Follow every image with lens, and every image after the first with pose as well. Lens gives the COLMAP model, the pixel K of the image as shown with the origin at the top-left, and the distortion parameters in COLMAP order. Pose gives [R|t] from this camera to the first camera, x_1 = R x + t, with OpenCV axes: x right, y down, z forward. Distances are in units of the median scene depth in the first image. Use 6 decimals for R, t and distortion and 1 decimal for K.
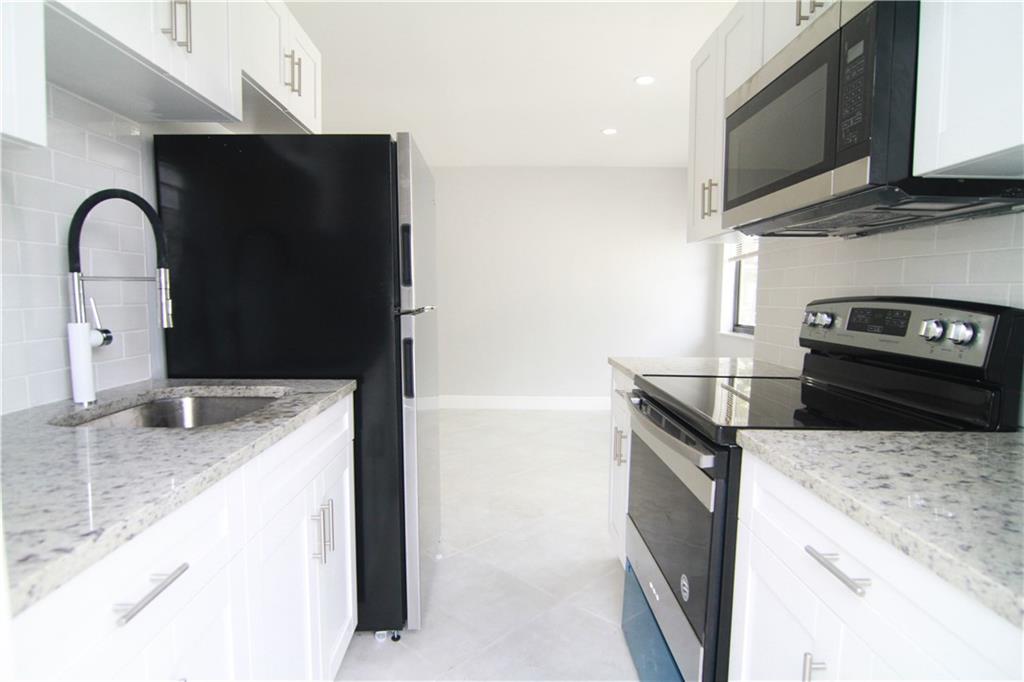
lens RADIAL K [[584.8, 0, 512.0], [0, 584.8, 341.0], [0, 0, 1]] dist [-0.005055, -0.001913]
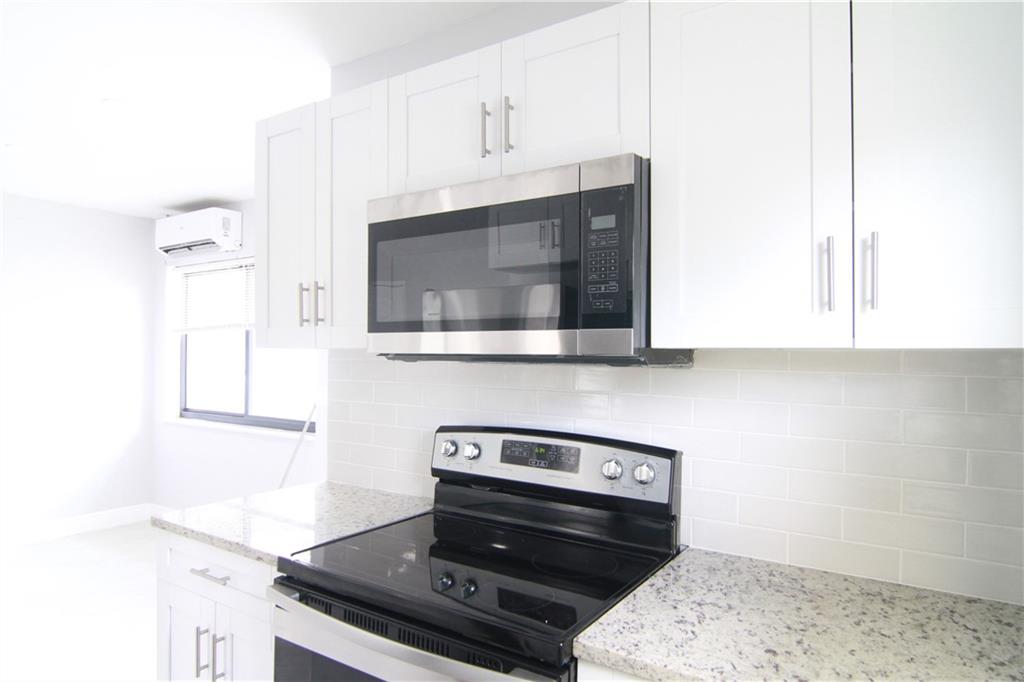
lens RADIAL K [[623.6, 0, 512.0], [0, 623.6, 341.0], [0, 0, 1]] dist [-0.012901, -0.001144]
pose [[0.559697, 0.007186, 0.828666, -0.282125], [0.061761, 0.996820, -0.050359, -0.162652], [-0.826393, 0.079365, 0.557473, 0.360470]]
